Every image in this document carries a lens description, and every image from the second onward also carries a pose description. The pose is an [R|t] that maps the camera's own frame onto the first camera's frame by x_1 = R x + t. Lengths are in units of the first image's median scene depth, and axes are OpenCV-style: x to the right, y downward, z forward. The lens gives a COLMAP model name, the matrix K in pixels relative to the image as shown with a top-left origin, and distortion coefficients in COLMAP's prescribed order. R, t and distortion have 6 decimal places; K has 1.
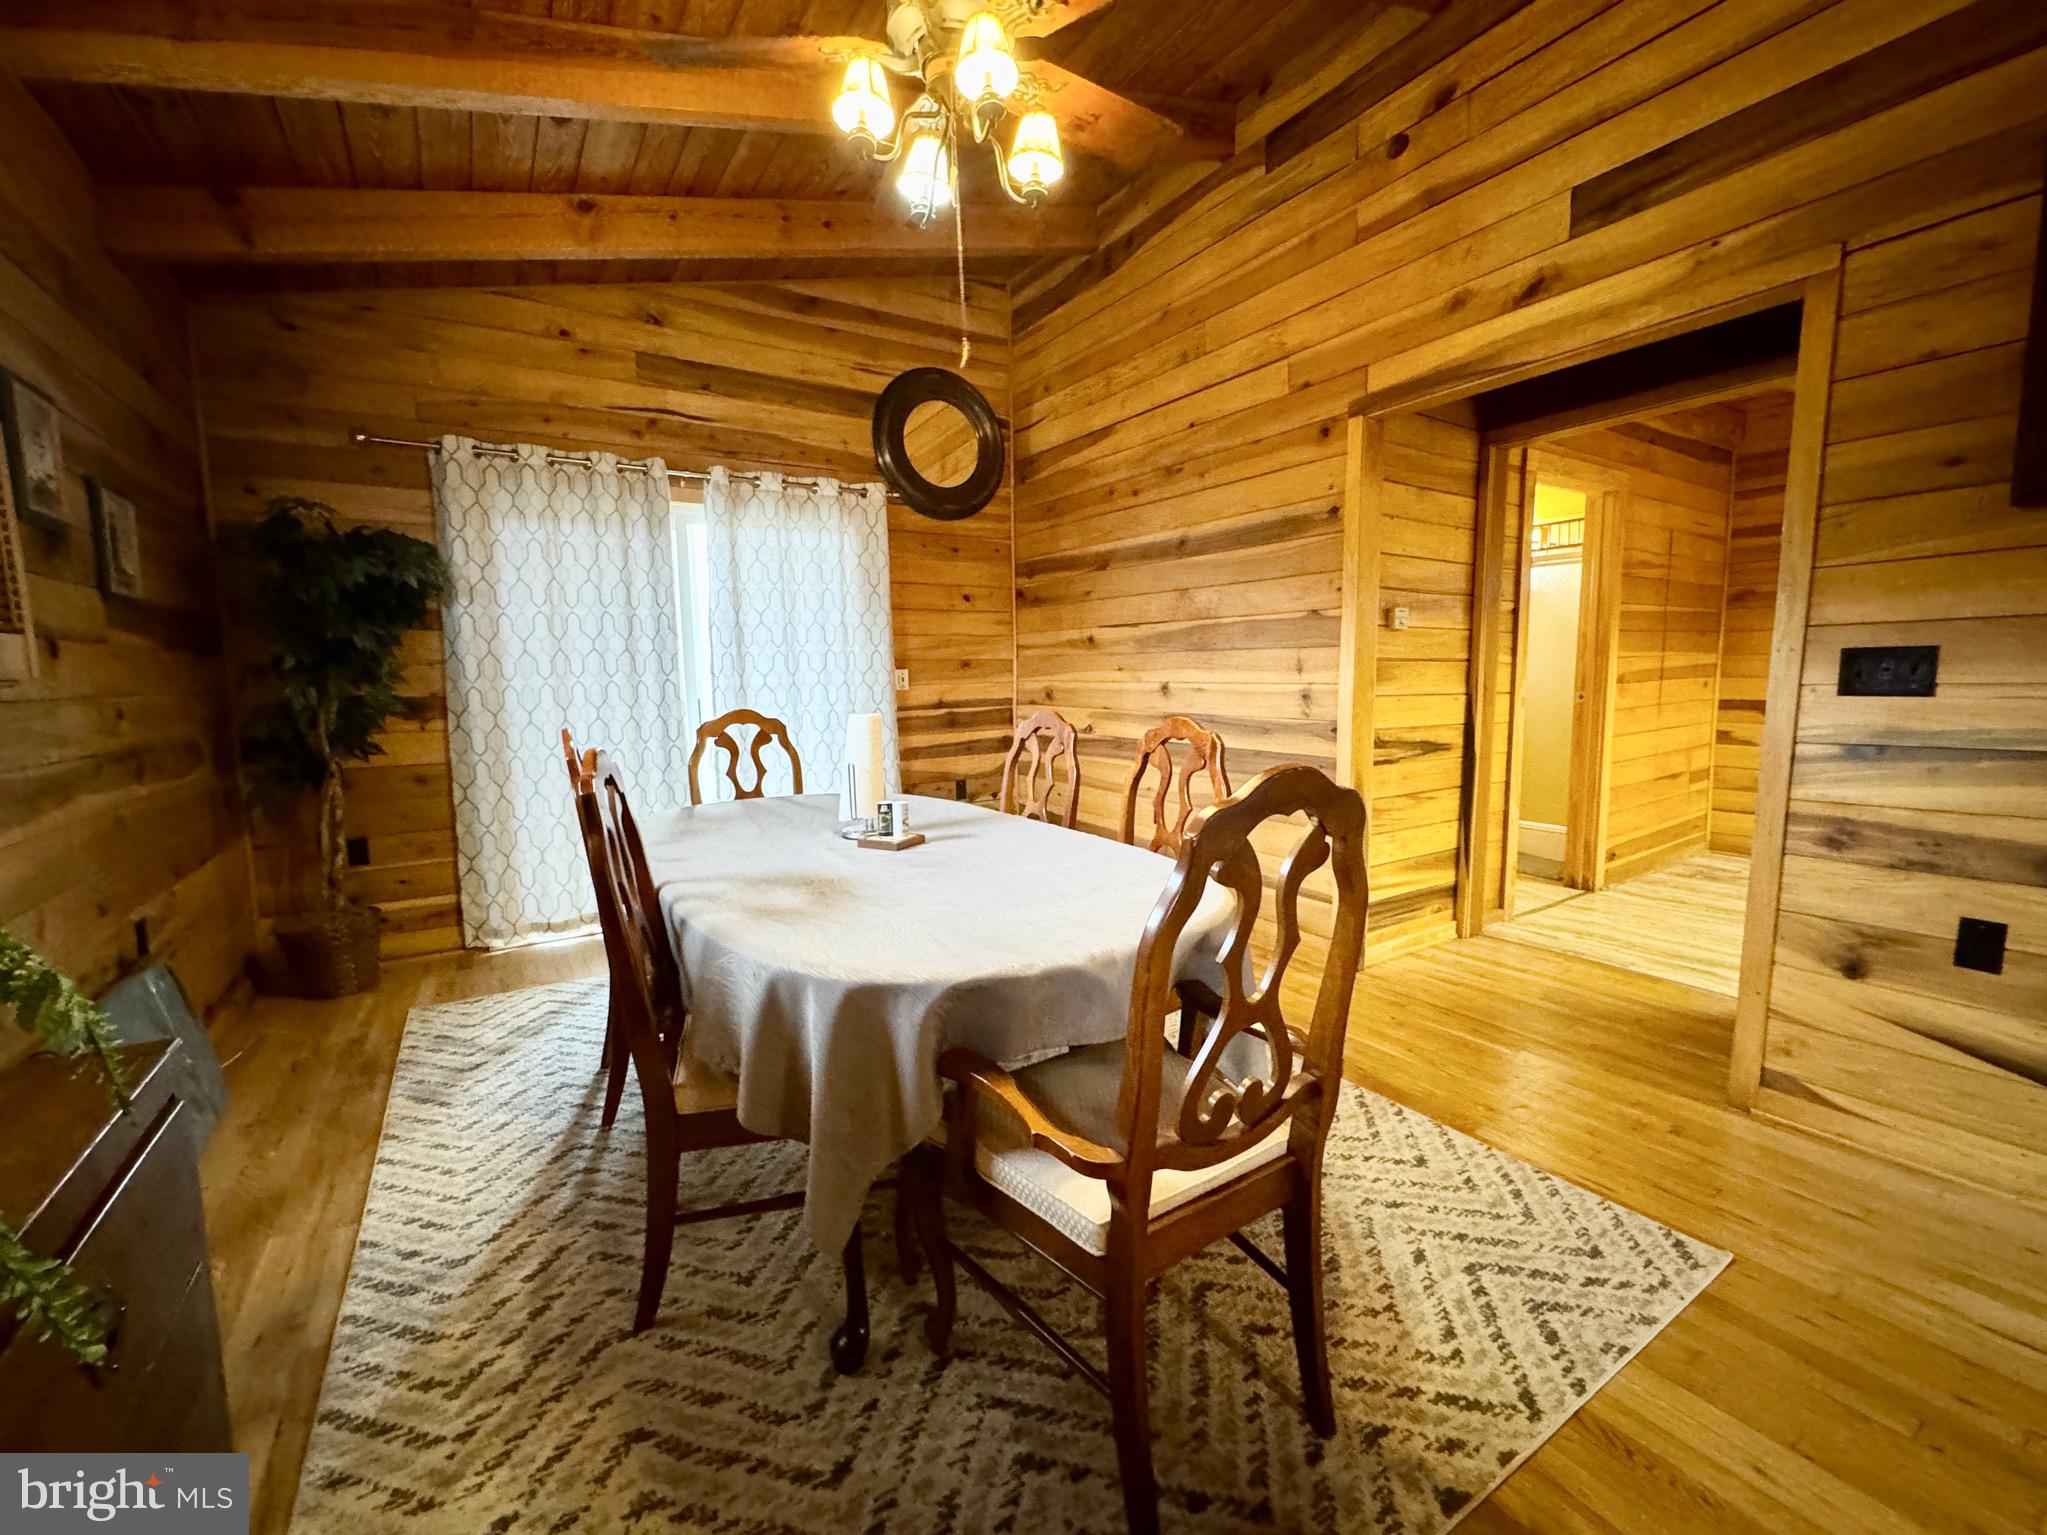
lens RADIAL K [[821.6, 0, 1024.1], [0, 821.6, 769.0], [0, 0, 1]] dist [-0.000381, 0.000643]
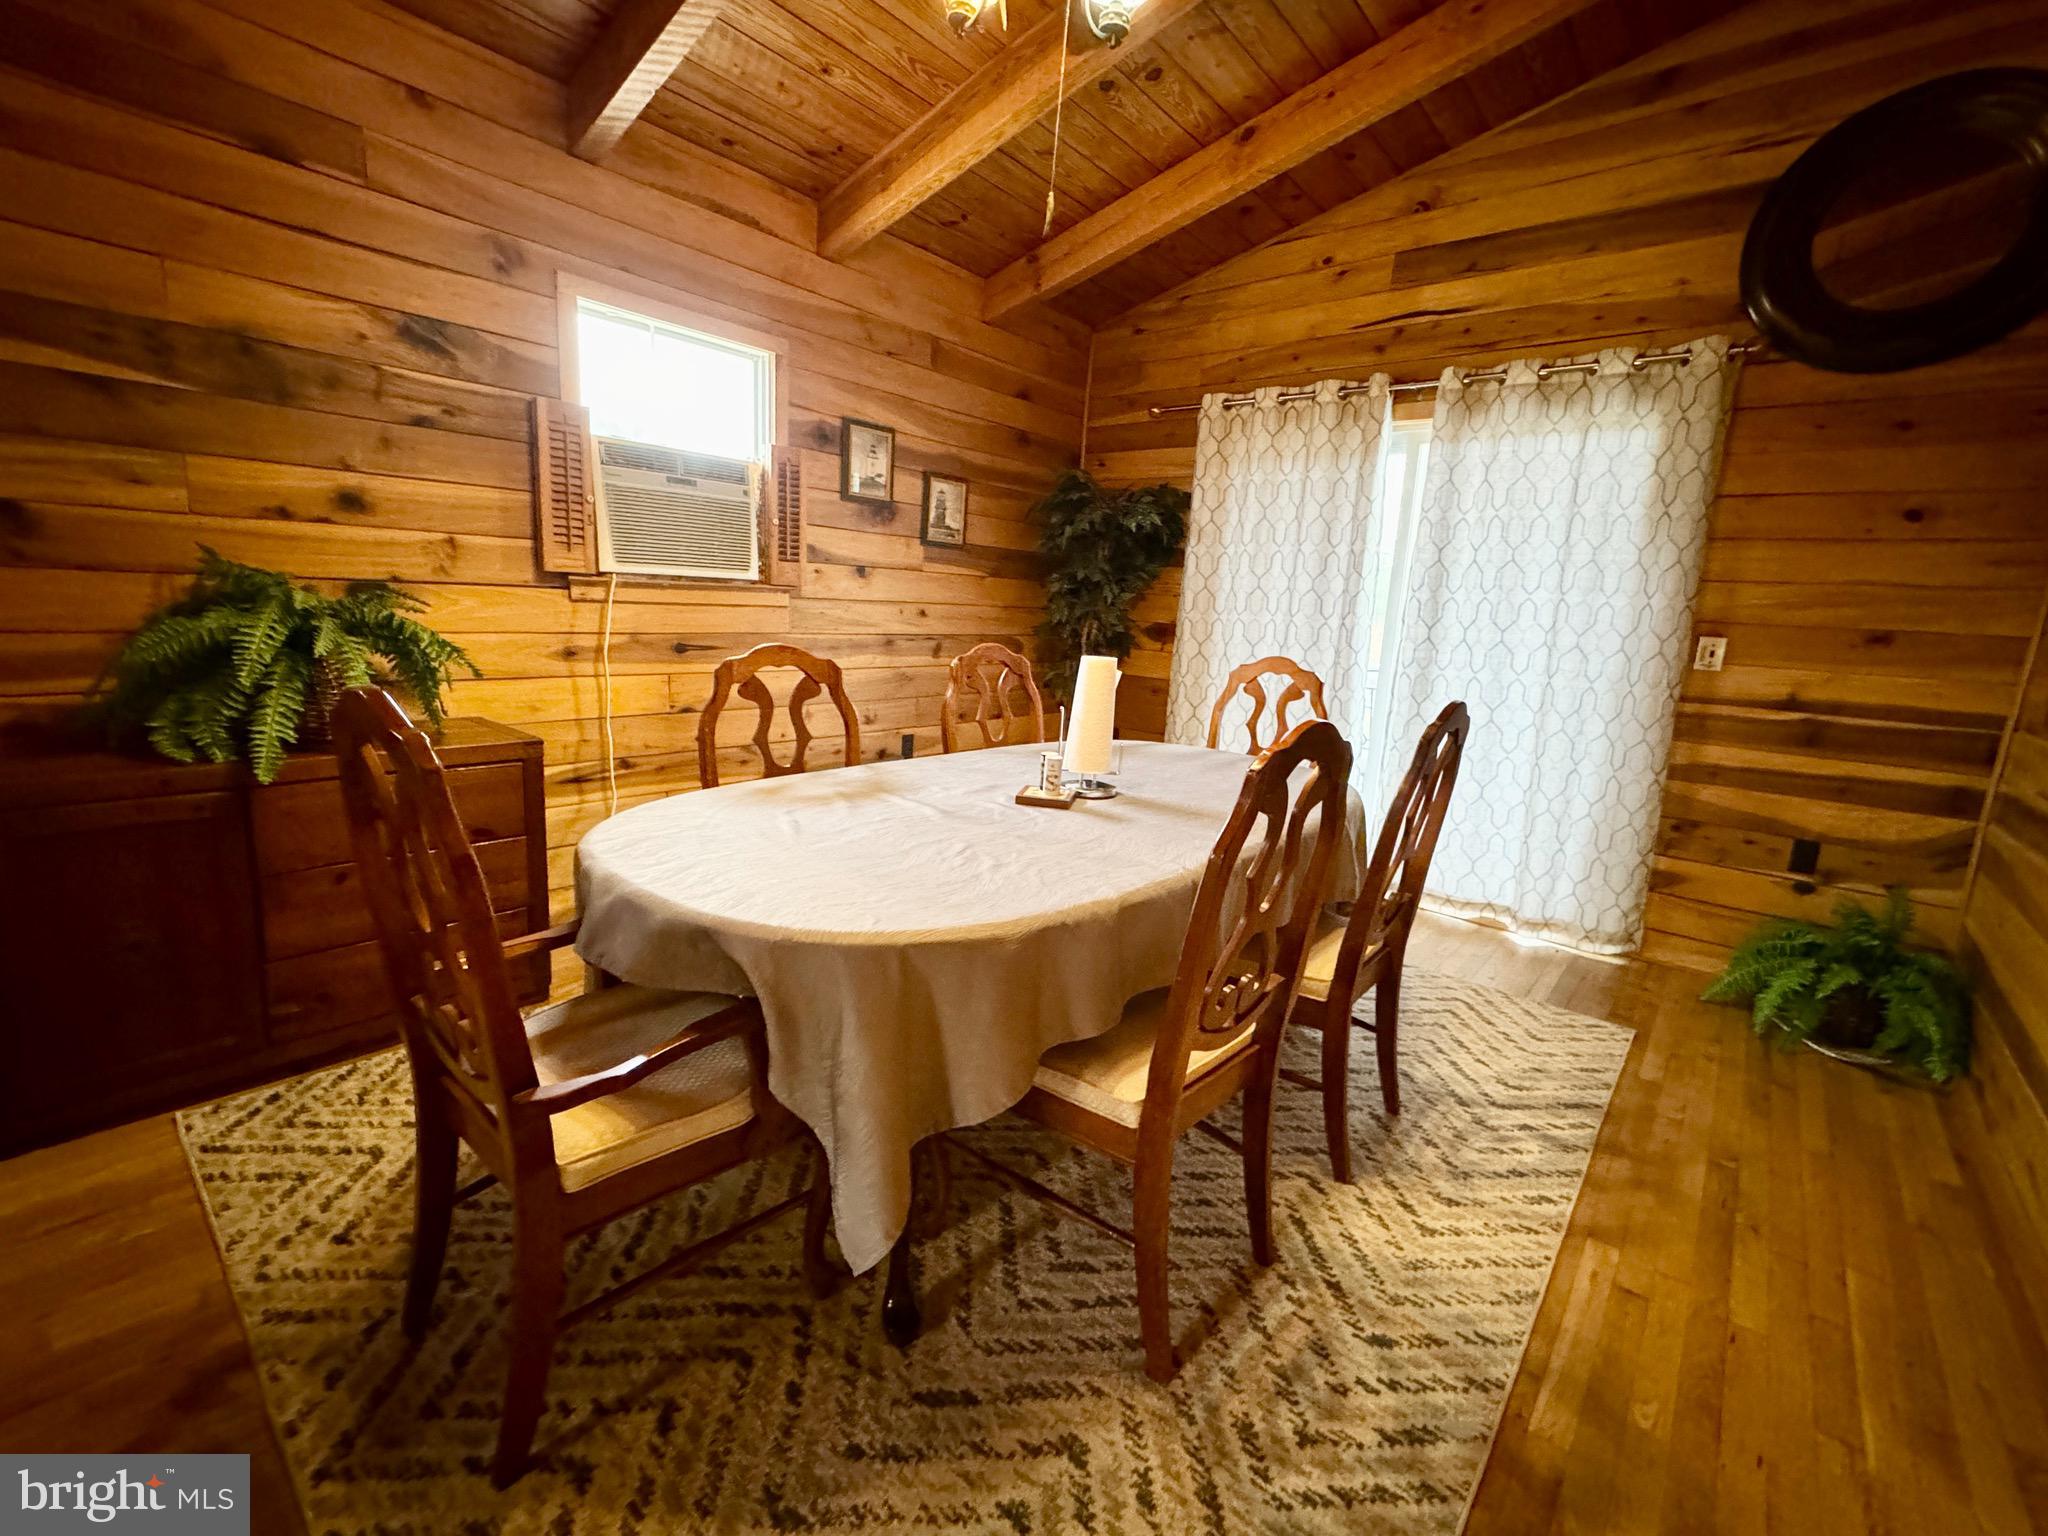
lens RADIAL K [[872.9, 0, 1029.5], [0, 872.9, 767.6], [0, 0, 1]] dist [-0.000844, -0.000190]
pose [[0.302873, 0.217142, -0.927964, 0.399503], [-0.172336, 0.970124, 0.170760, -0.059145], [0.937320, 0.108203, 0.331246, 0.368161]]
